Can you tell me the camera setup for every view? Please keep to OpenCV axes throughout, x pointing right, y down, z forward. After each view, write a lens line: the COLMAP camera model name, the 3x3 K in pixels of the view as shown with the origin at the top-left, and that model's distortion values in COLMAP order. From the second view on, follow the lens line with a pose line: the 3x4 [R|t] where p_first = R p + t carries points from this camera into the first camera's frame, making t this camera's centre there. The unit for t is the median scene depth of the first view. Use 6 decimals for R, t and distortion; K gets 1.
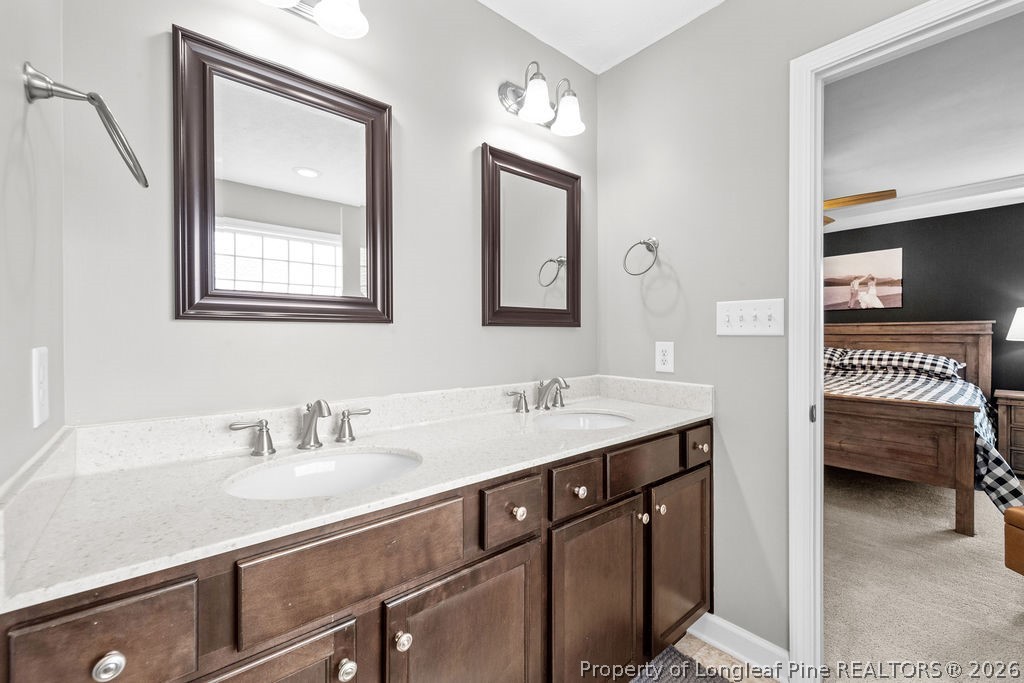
lens RADIAL K [[414.8, 0, 507.8], [0, 414.8, 332.6], [0, 0, 1]] dist [-0.001200, -0.000724]
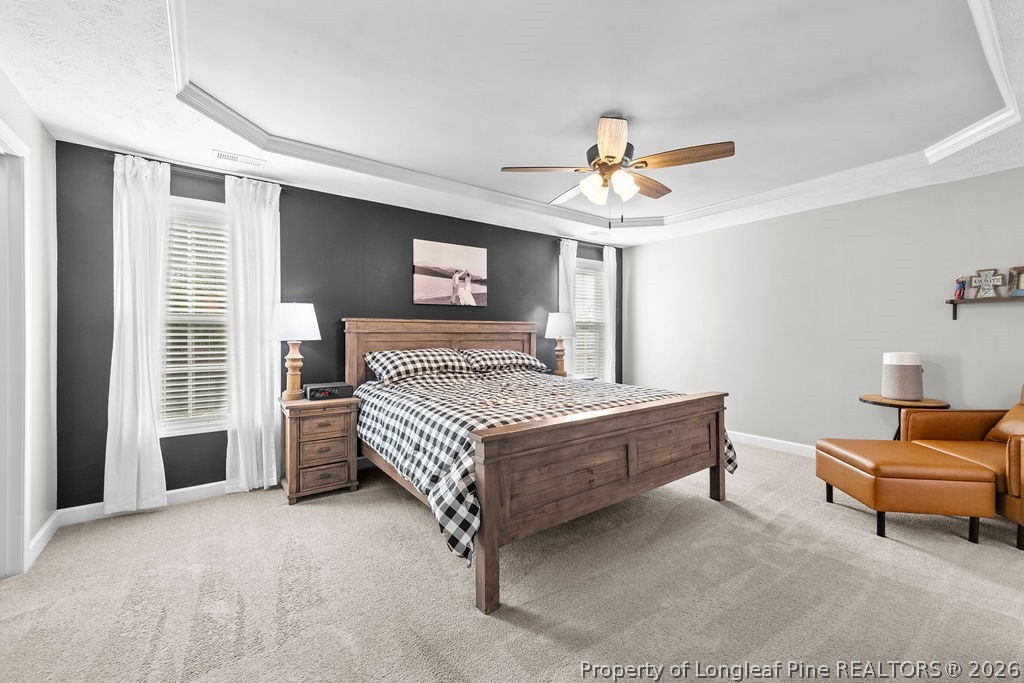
lens RADIAL K [[414.8, 0, 509.8], [0, 414.8, 334.8], [0, 0, 1]] dist [-0.001200, -0.000724]
pose [[0.048997, -0.004814, 0.998787, -0.072846], [-0.004372, 0.999978, 0.005034, 0.003388], [-0.998789, -0.004613, 0.048975, 0.866418]]
